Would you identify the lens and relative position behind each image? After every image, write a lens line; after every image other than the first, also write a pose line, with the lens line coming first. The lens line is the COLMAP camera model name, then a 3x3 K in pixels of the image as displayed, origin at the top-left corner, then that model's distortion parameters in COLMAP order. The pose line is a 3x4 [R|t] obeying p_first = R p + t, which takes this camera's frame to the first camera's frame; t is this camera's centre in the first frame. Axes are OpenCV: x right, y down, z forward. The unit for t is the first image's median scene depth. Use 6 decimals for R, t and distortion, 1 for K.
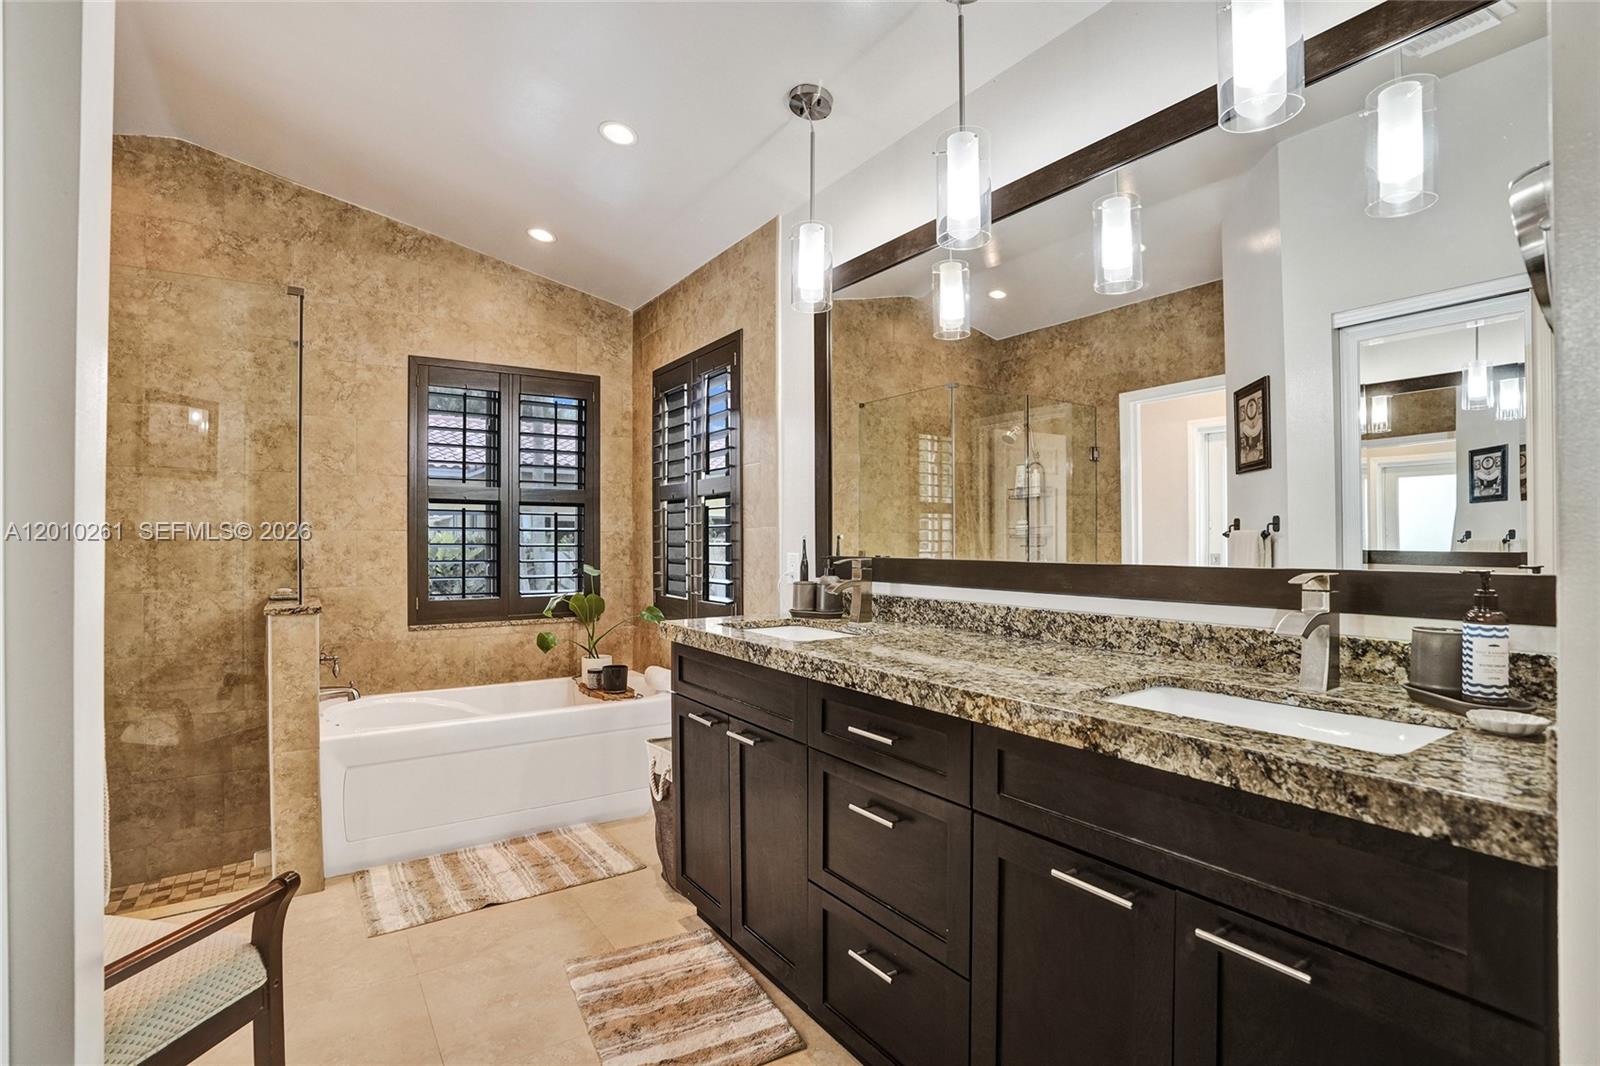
lens RADIAL K [[789.4, 0, 810.9], [0, 789.4, 536.5], [0, 0, 1]] dist [-0.076629, 0.032412]
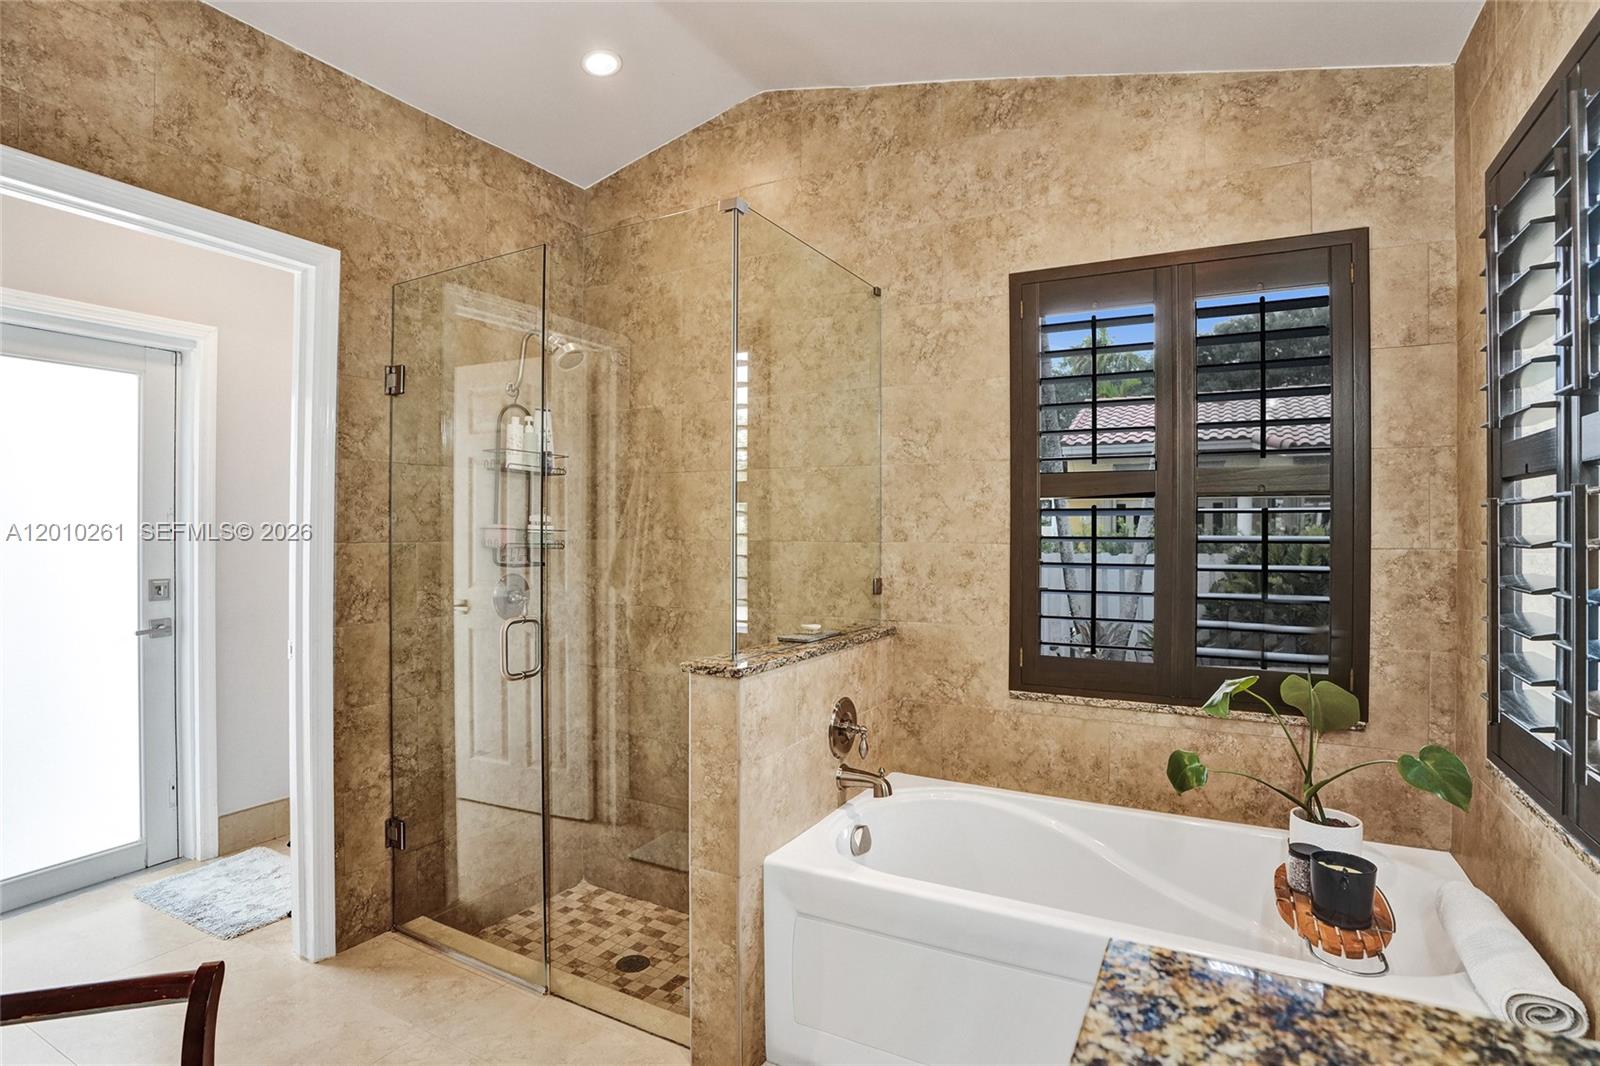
lens RADIAL K [[789.4, 0, 810.9], [0, 789.4, 536.5], [0, 0, 1]] dist [-0.076629, 0.032412]
pose [[0.469439, 0.008325, -0.882926, -0.017788], [-0.006233, 0.999962, 0.006114, -0.016812], [0.882943, 0.002634, 0.469473, 0.552017]]
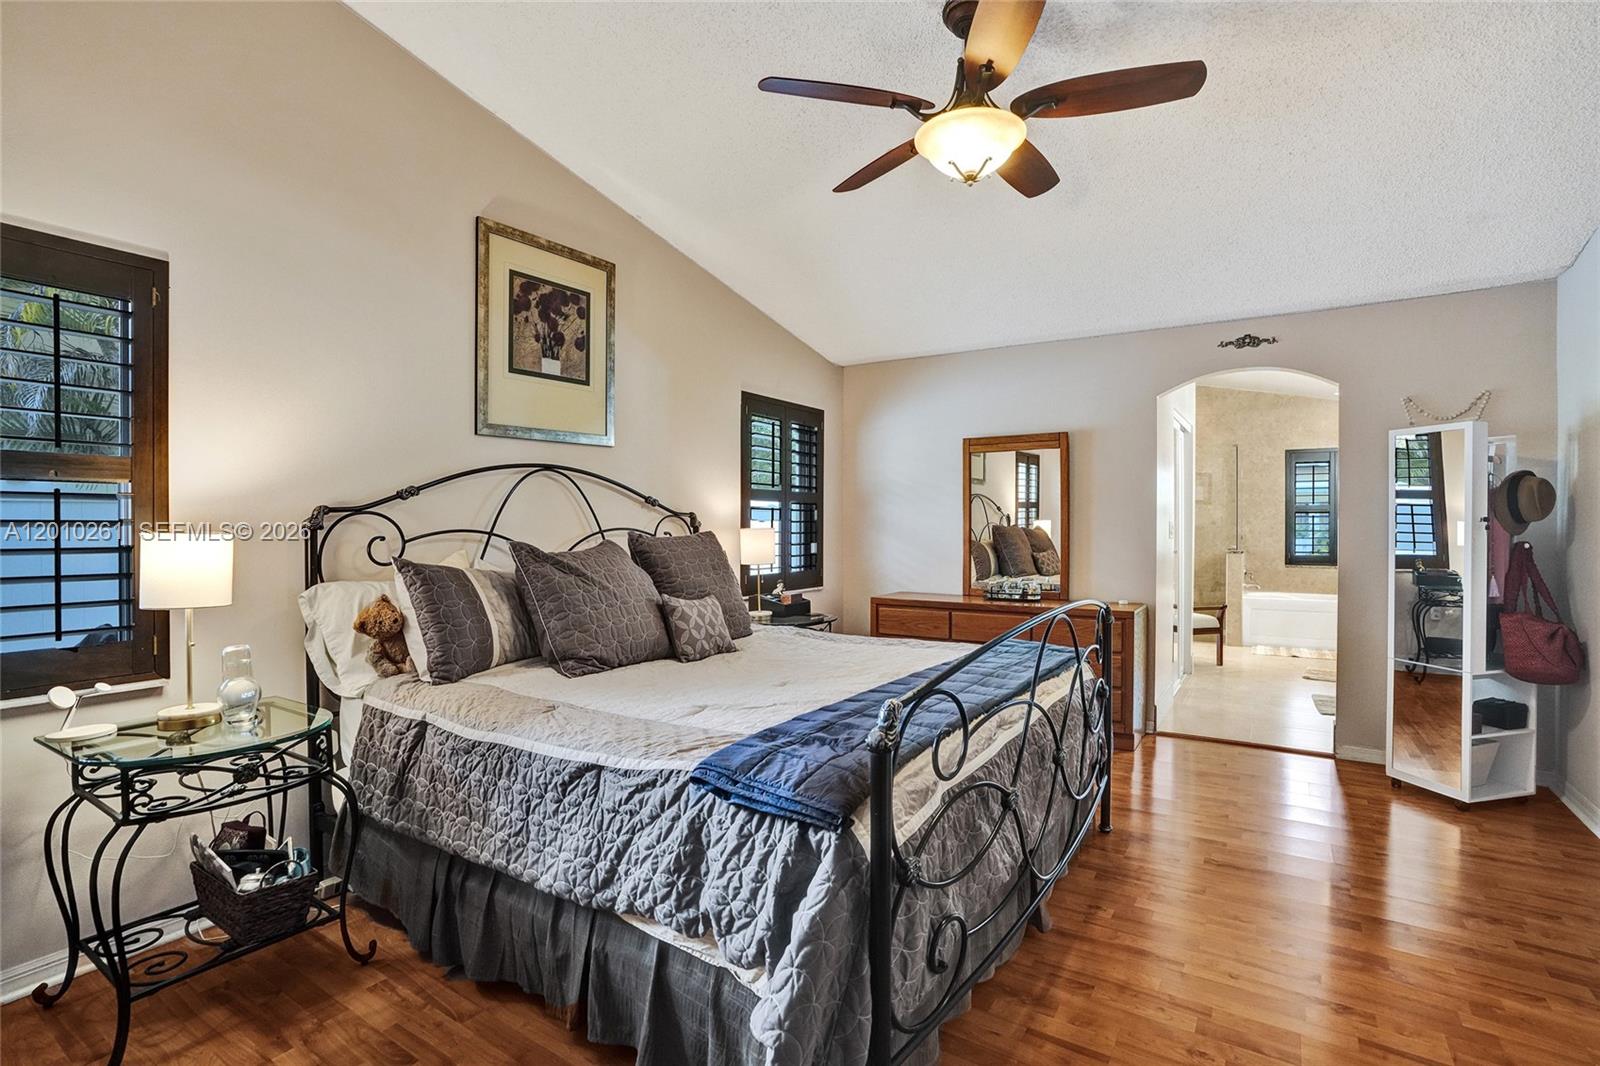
lens RADIAL K [[752.0, 0, 800.0], [0, 752.0, 533.0], [0, 0, 1]] dist [-0.069522, 0.018980]
pose [[0.390233, 0.011161, -0.920648, 0.970473], [-0.002402, 0.999935, 0.011104, -0.003151], [0.920713, -0.002121, 0.390235, -1.250830]]
